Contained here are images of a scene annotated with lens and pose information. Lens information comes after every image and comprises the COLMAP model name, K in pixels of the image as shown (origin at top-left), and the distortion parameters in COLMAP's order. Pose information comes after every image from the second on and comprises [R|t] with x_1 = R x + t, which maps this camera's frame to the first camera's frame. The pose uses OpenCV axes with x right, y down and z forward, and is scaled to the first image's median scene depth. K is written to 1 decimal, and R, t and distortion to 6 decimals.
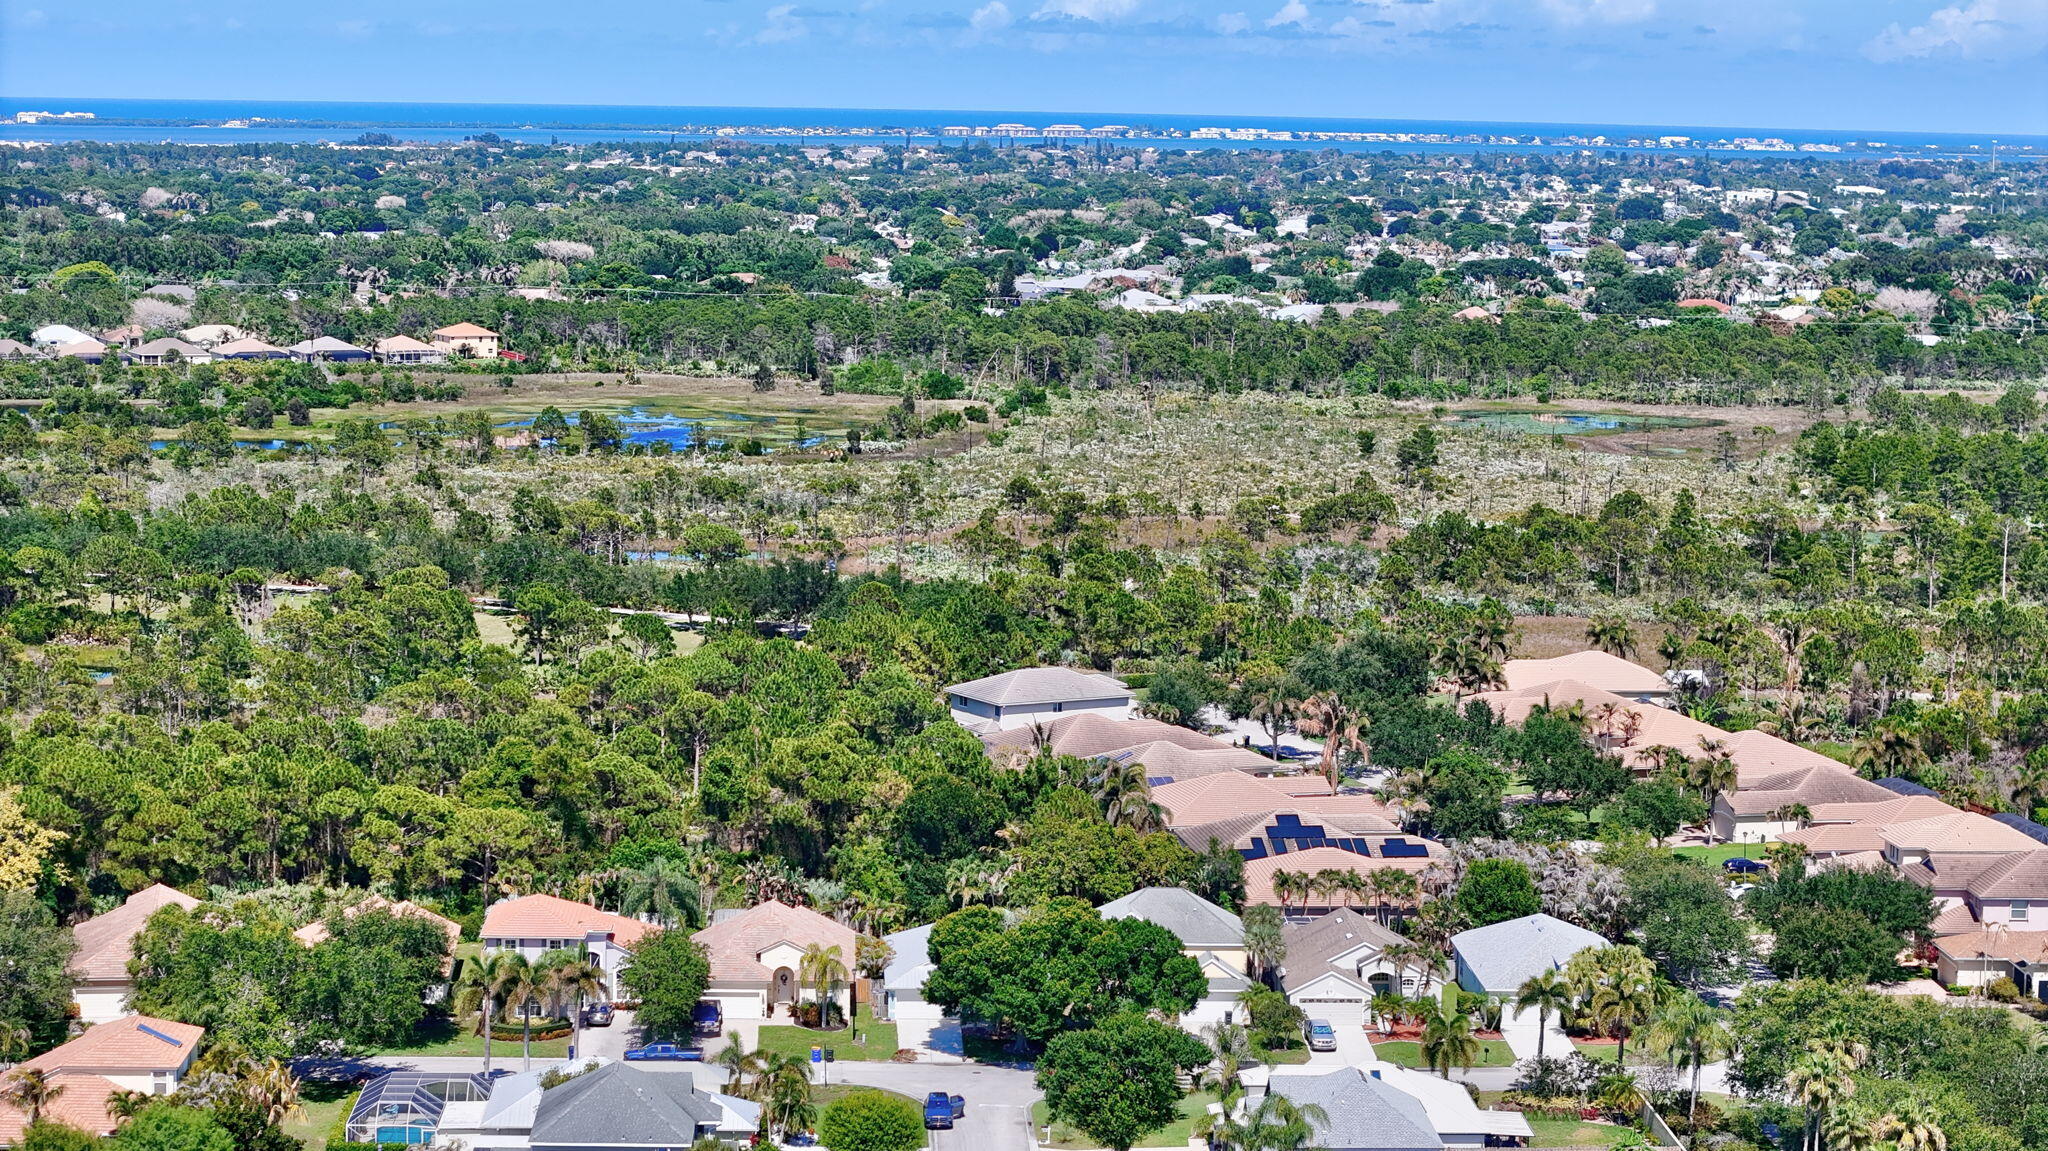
lens RADIAL K [[1433.0, 0, 1031.7], [0, 1433.0, 592.3], [0, 0, 1]] dist [0.001444, -0.000905]
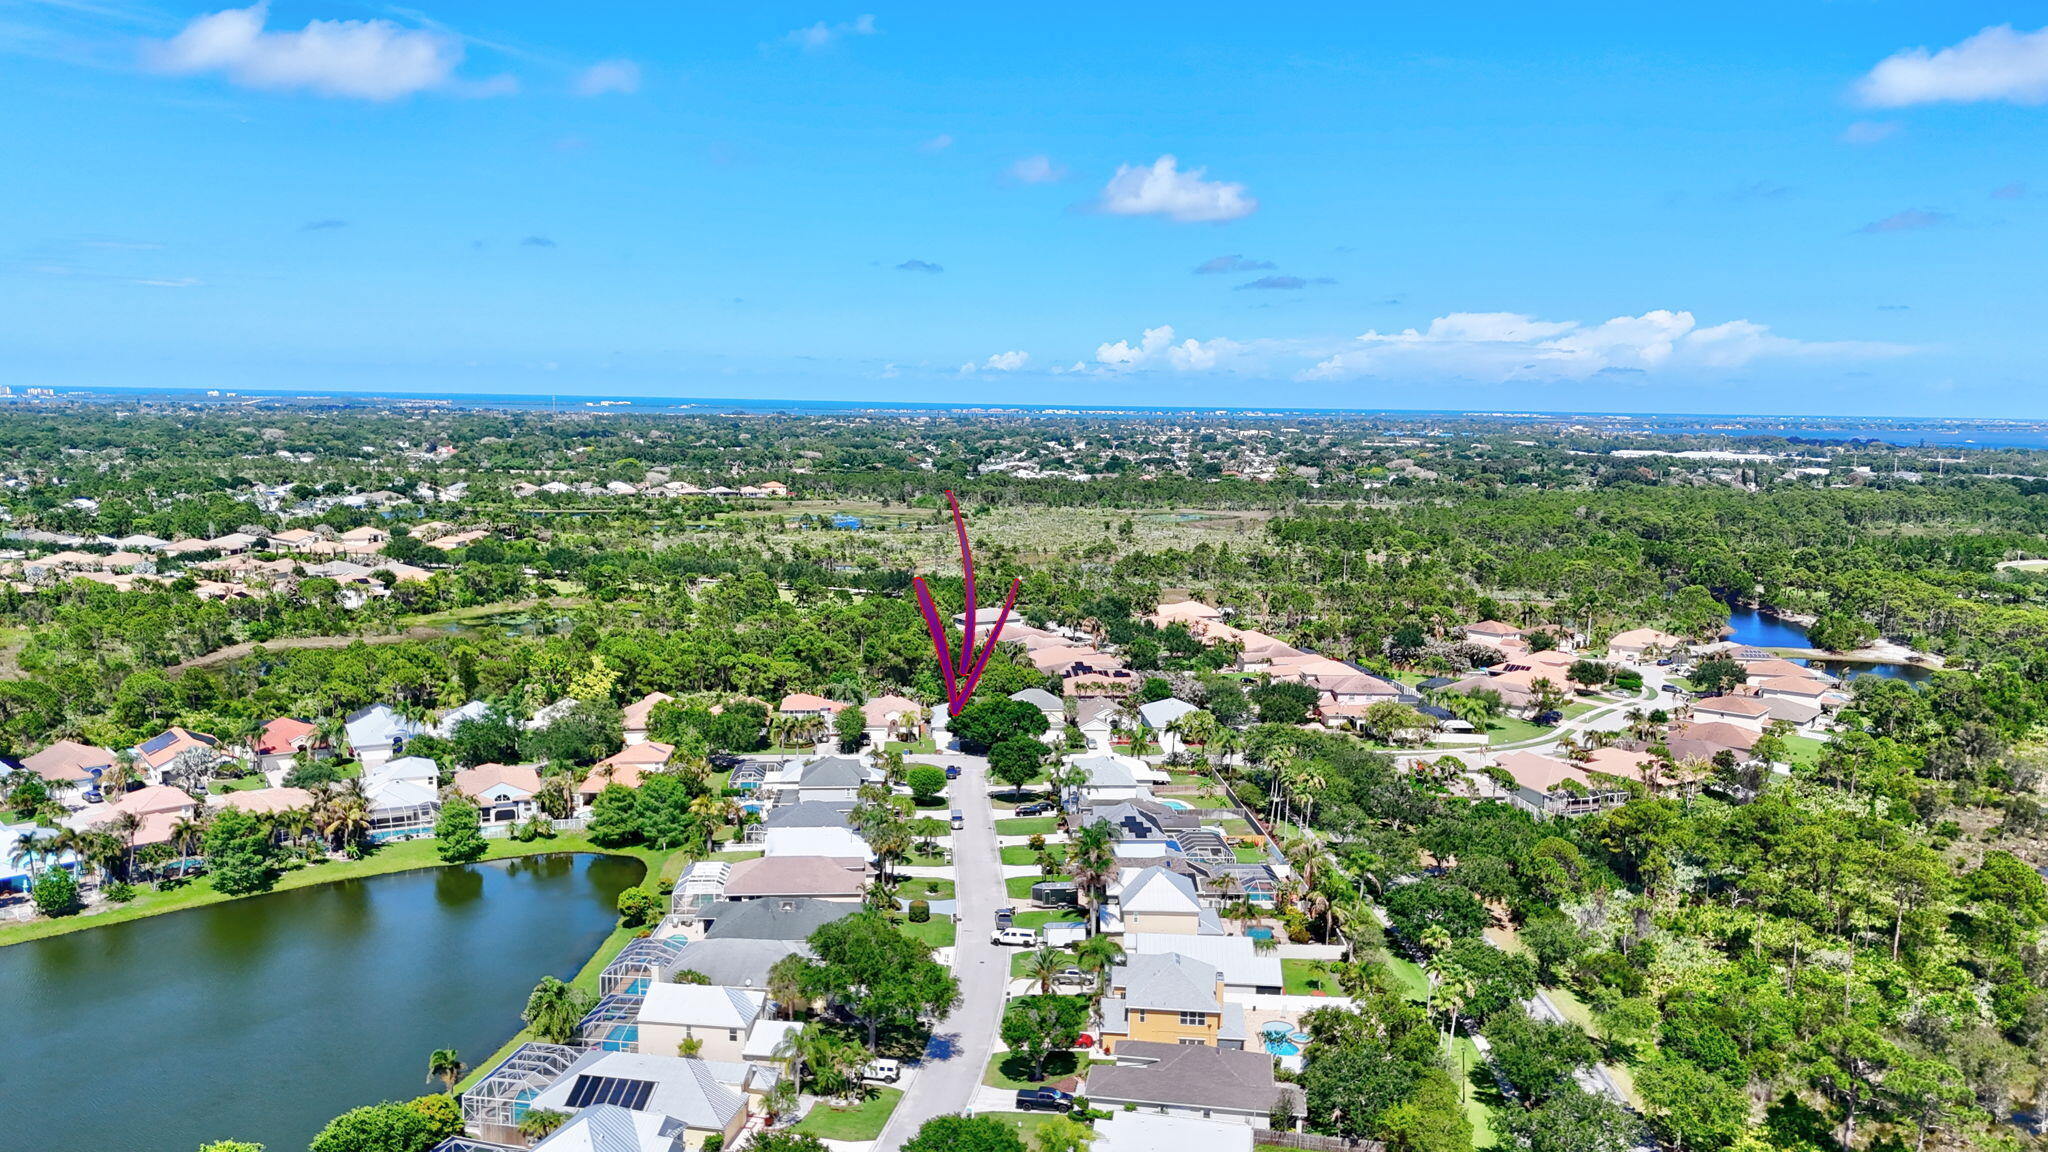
lens RADIAL K [[1433.0, 0, 1029.1], [0, 1433.0, 580.9], [0, 0, 1]] dist [0.001444, -0.000905]
pose [[0.998126, -0.005008, 0.060988, -0.081240], [0.005245, 0.999979, -0.003739, 0.010766], [-0.060968, 0.004052, 0.998131, -1.707507]]
